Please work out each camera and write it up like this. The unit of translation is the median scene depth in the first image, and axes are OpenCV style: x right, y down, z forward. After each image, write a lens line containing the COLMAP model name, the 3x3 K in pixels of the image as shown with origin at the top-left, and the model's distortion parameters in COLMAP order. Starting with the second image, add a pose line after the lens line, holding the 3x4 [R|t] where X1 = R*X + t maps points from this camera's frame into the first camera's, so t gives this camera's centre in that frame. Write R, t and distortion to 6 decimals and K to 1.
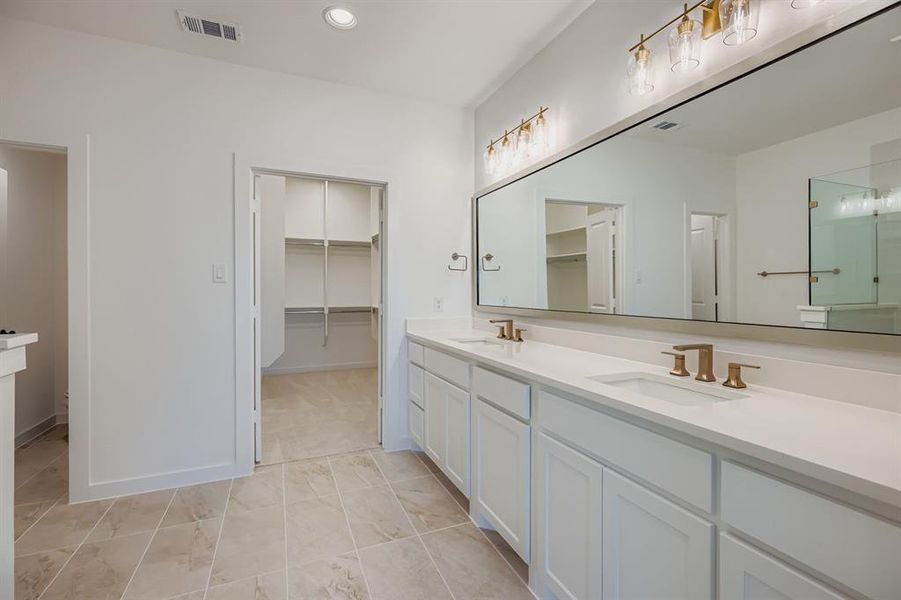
lens RADIAL K [[402.5, 0, 459.8], [0, 402.5, 294.6], [0, 0, 1]] dist [0.004695, -0.000693]
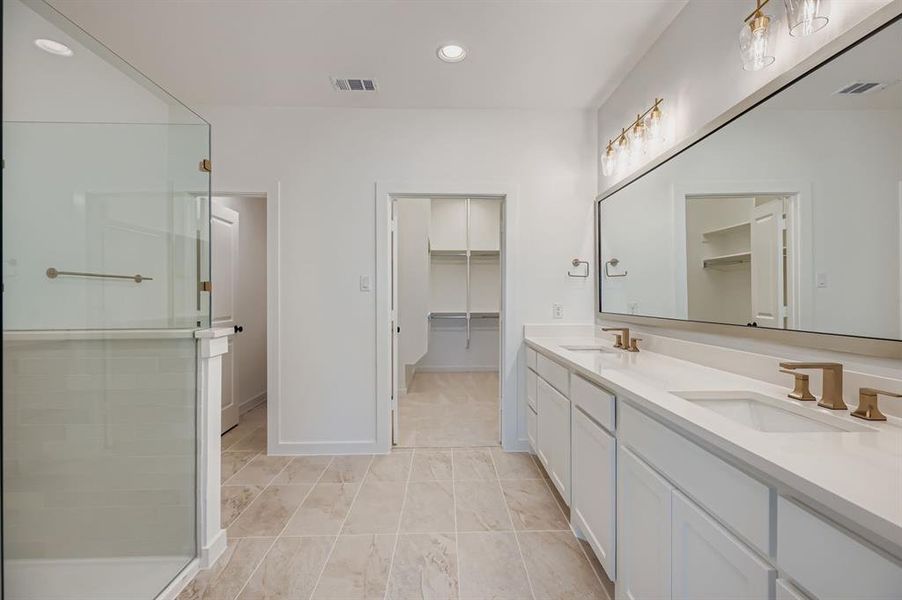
lens RADIAL K [[402.9, 0, 469.2], [0, 402.9, 299.7], [0, 0, 1]] dist [0.004695, -0.000693]
pose [[0.931945, 0.001109, -0.362597, 0.134748], [-0.002456, 0.999992, -0.003256, -0.000627], [0.362590, 0.003925, 0.931940, -0.016185]]
